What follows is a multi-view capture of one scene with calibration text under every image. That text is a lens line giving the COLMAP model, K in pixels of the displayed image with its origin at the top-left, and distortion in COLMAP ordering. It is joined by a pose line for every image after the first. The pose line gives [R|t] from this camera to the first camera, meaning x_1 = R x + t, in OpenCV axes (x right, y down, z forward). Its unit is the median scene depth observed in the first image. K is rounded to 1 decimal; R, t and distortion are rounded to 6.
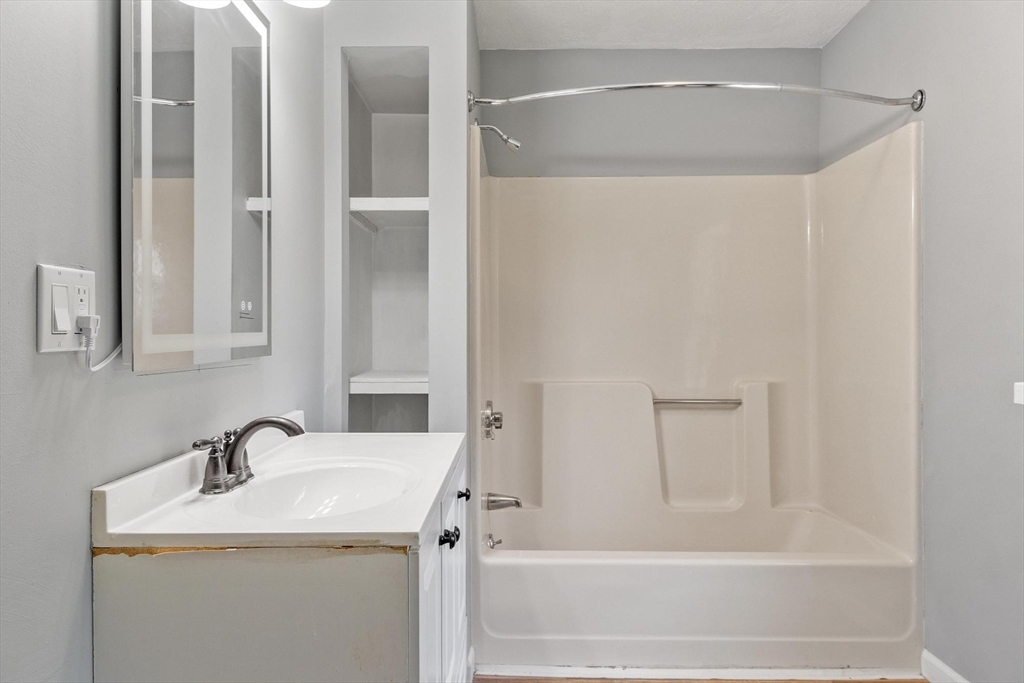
lens RADIAL K [[692.1, 0, 503.8], [0, 692.1, 326.0], [0, 0, 1]] dist [0.009286, -0.009064]
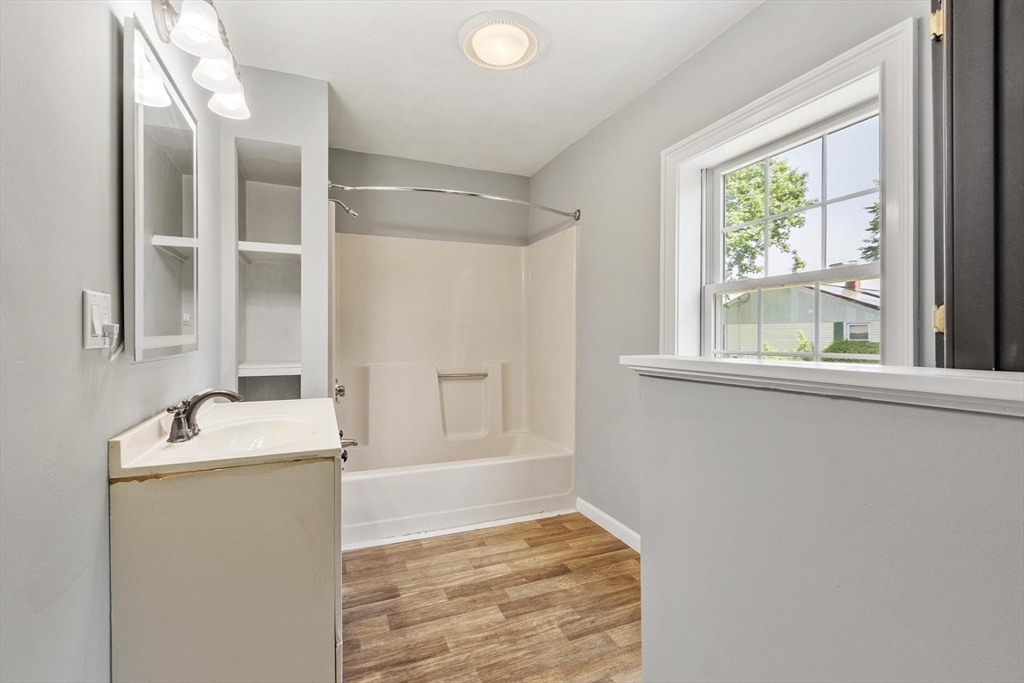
lens RADIAL K [[454.7, 0, 510.7], [0, 454.7, 337.3], [0, 0, 1]] dist [0.002109, 0.000012]
pose [[0.918337, -0.000636, 0.395798, -0.078113], [-0.005973, 0.999863, 0.015463, -0.002783], [-0.395753, -0.016565, 0.918208, -0.099932]]
